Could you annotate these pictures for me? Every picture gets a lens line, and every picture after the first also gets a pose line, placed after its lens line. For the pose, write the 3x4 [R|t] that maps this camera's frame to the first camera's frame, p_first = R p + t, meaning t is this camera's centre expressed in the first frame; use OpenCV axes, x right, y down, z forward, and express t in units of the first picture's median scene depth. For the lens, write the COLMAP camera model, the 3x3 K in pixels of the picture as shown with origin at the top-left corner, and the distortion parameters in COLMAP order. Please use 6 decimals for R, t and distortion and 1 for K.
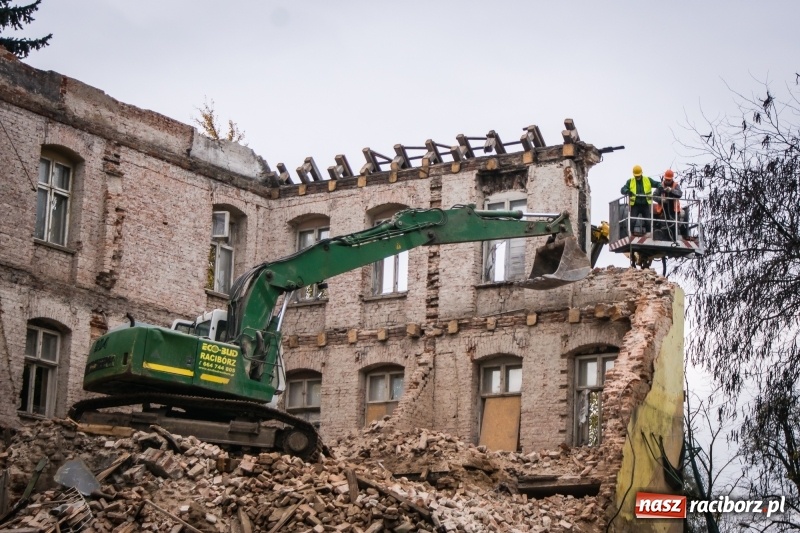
lens RADIAL K [[1874.0, 0, 394.0], [0, 1874.0, 267.8], [0, 0, 1]] dist [0.035609, 0.382429]
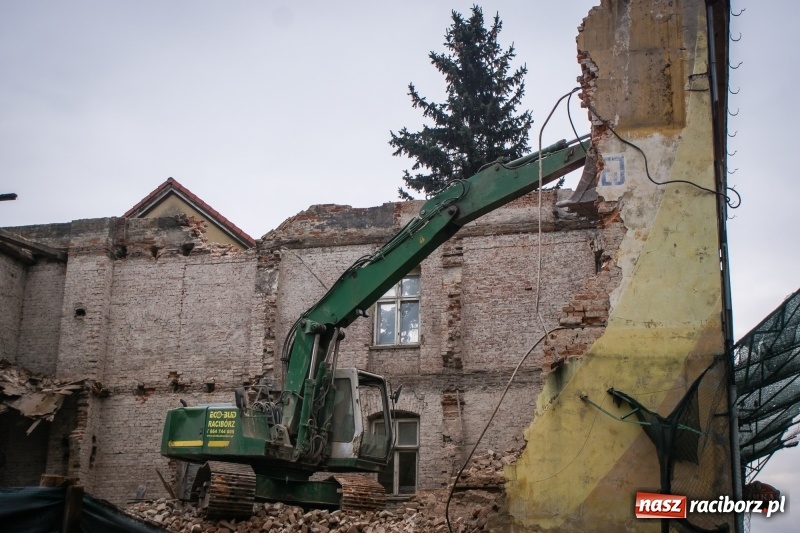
lens RADIAL K [[1204.9, 0, 389.8], [0, 1204.9, 278.0], [0, 0, 1]] dist [-0.073339, 0.153948]
pose [[0.351245, -0.311427, -0.882972, 0.463825], [0.205938, 0.945663, -0.251617, 0.128402], [0.913354, -0.093459, 0.396294, 0.680372]]
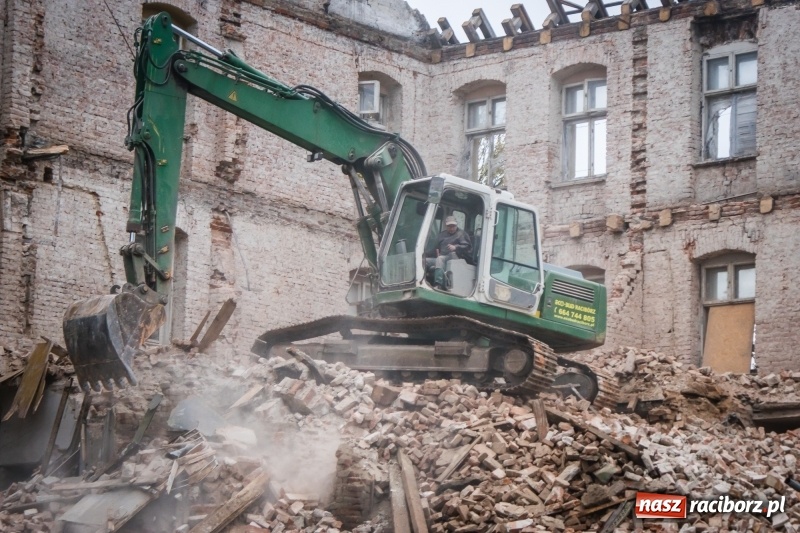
lens RADIAL K [[2329.8, 0, 391.2], [0, 2329.8, 270.3], [0, 0, 1]] dist [0.096970, 0.546522]
pose [[0.995757, -0.025077, -0.088542, 0.003005], [0.029499, 0.998364, 0.048988, 0.002143], [0.087168, -0.051392, 0.994867, 0.011804]]
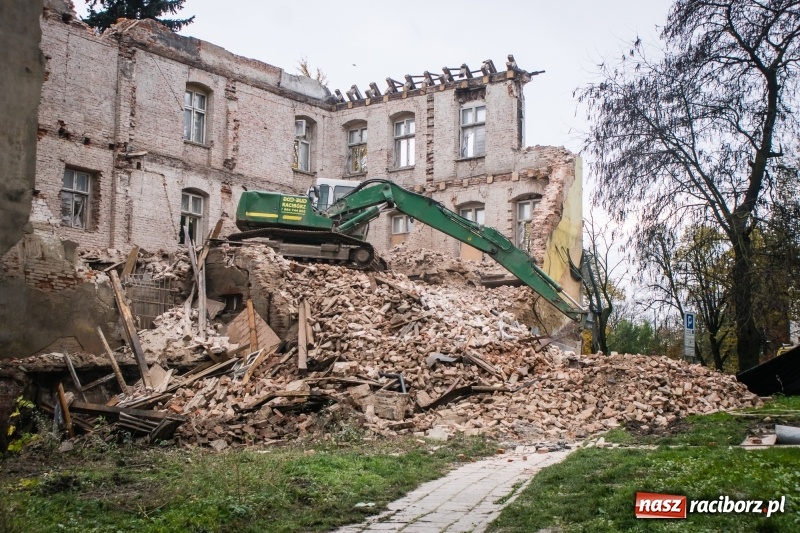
lens RADIAL K [[1109.1, 0, 390.7], [0, 1109.1, 276.1], [0, 0, 1]] dist [-0.090971, 0.166006]
pose [[0.998584, -0.026814, -0.045954, 0.029068], [0.031498, 0.994034, 0.104425, 0.007551], [0.042879, -0.105725, 0.993470, 0.031150]]
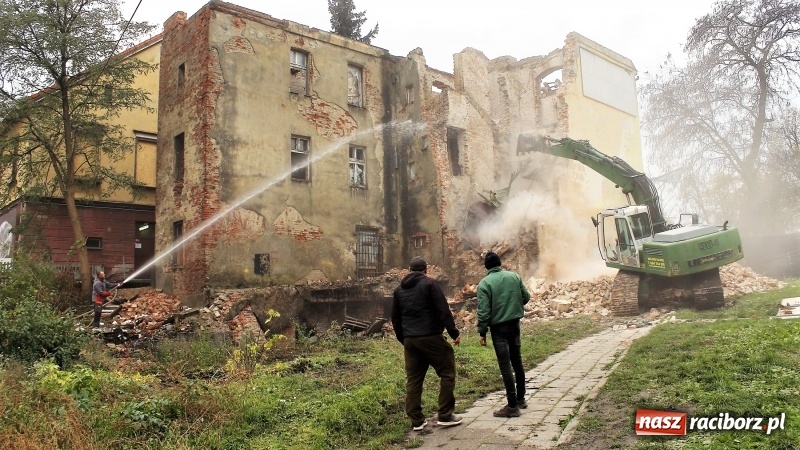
lens RADIAL K [[678.5, 0, 403.4], [0, 678.5, 190.8], [0, 0, 1]] dist [-0.171845, 0.165693]
pose [[0.971120, -0.105113, -0.214191, 0.029653], [0.116343, 0.992384, 0.040479, 0.016193], [0.208305, -0.064230, 0.975953, 0.071070]]
